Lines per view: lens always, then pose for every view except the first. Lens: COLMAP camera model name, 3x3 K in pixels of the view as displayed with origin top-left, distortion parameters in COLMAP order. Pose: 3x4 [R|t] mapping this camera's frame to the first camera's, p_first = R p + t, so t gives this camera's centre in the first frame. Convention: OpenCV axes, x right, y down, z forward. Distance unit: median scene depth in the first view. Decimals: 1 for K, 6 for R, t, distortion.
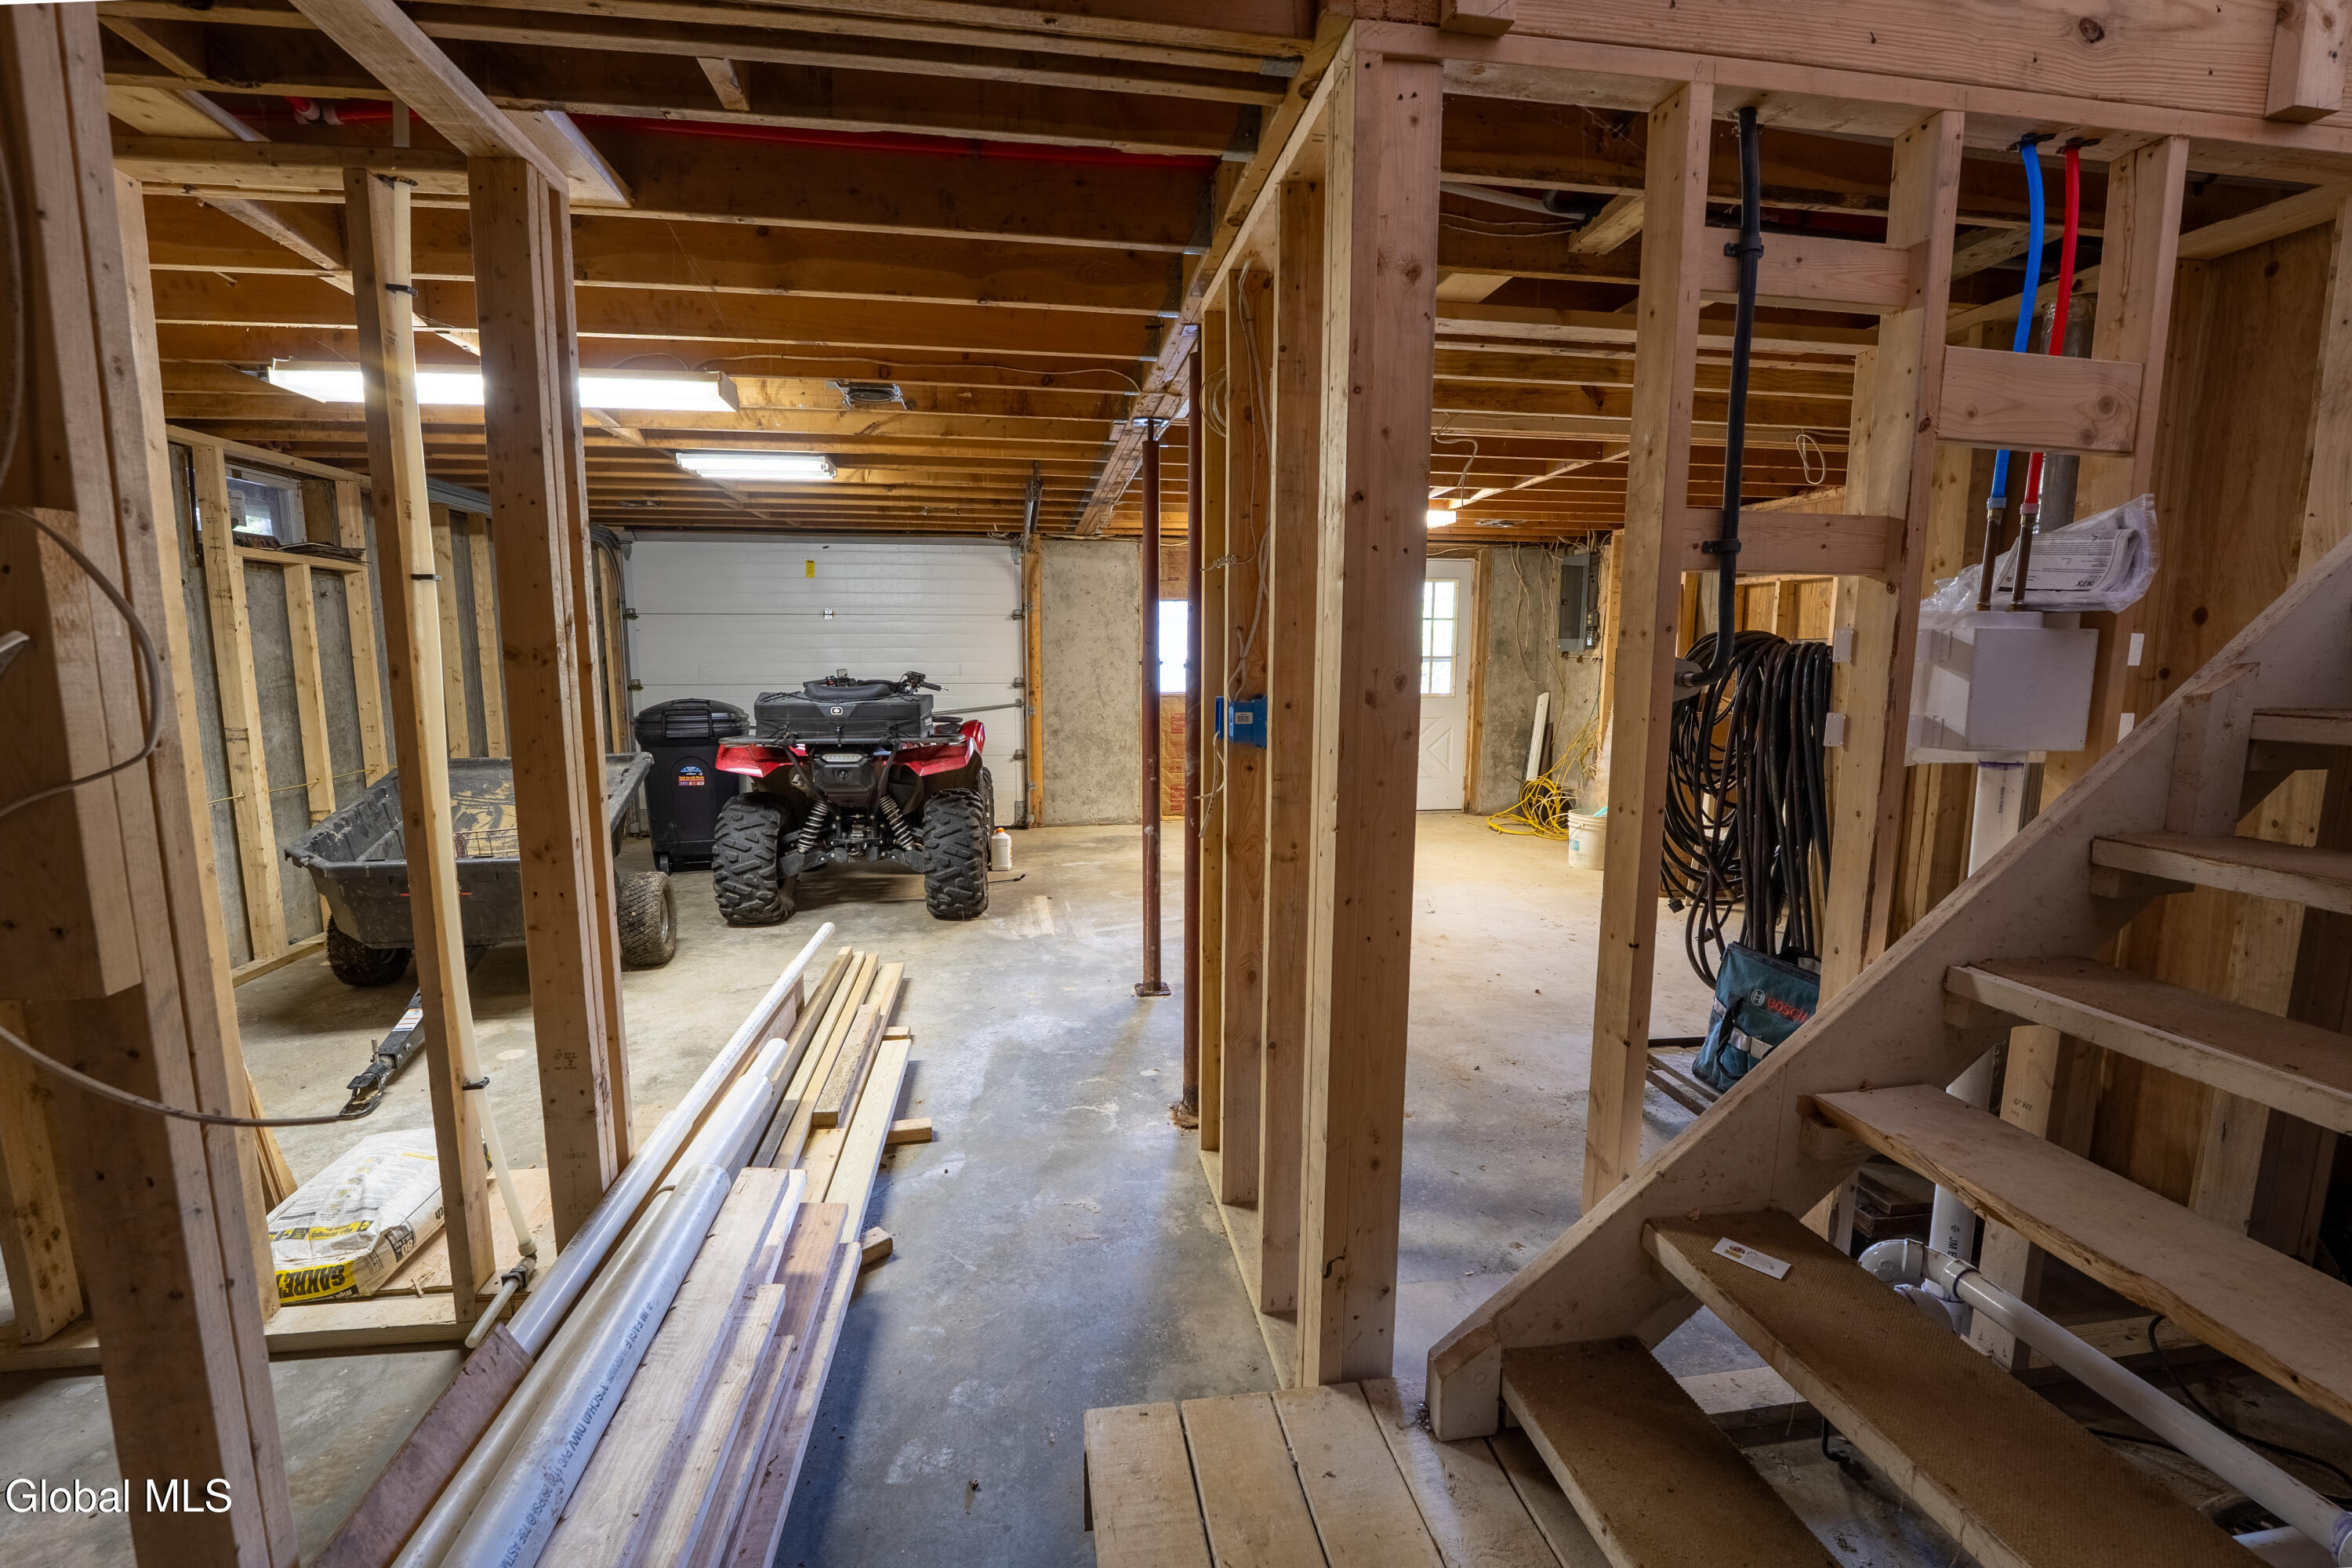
lens RADIAL K [[966.9, 0, 1171.0], [0, 966.9, 795.0], [0, 0, 1]] dist [-0.029145, 0.003175]
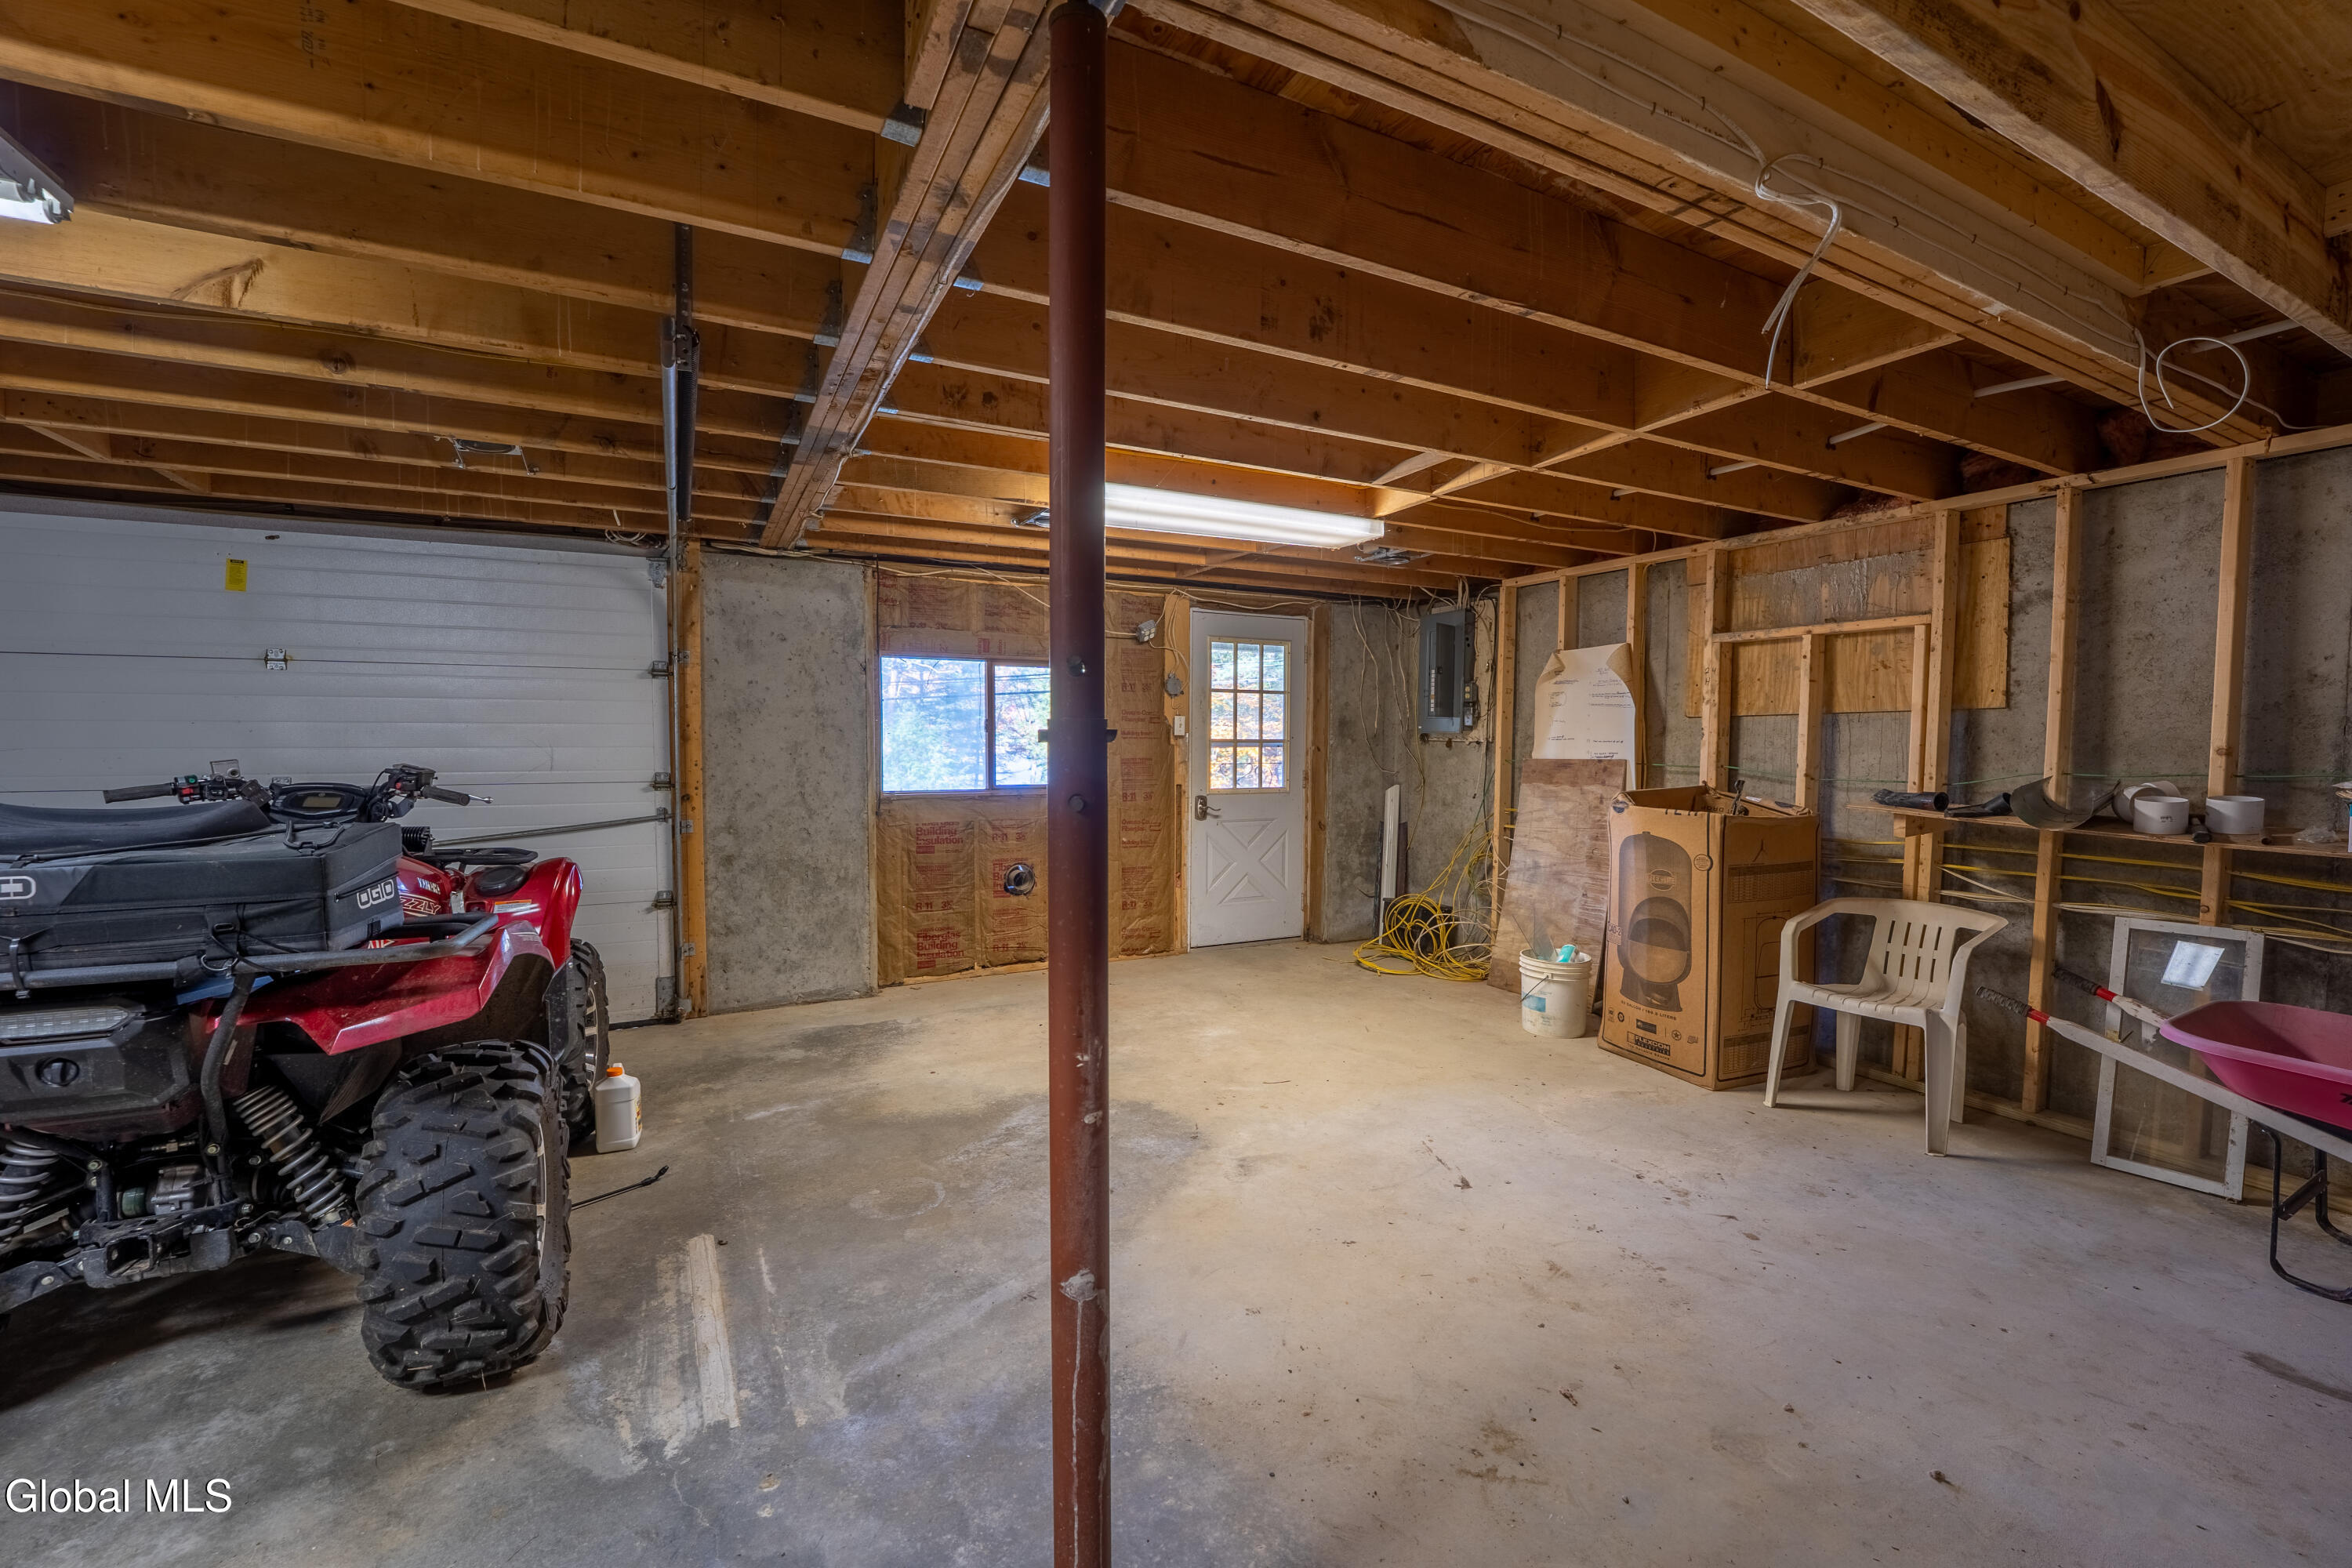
lens RADIAL K [[966.9, 0, 1171.0], [0, 966.9, 795.0], [0, 0, 1]] dist [-0.029145, 0.003175]
pose [[0.950323, -0.015194, 0.310895, -0.041721], [0.043379, 0.995526, -0.083944, -0.043151], [-0.308229, 0.093260, 0.946730, 0.332804]]
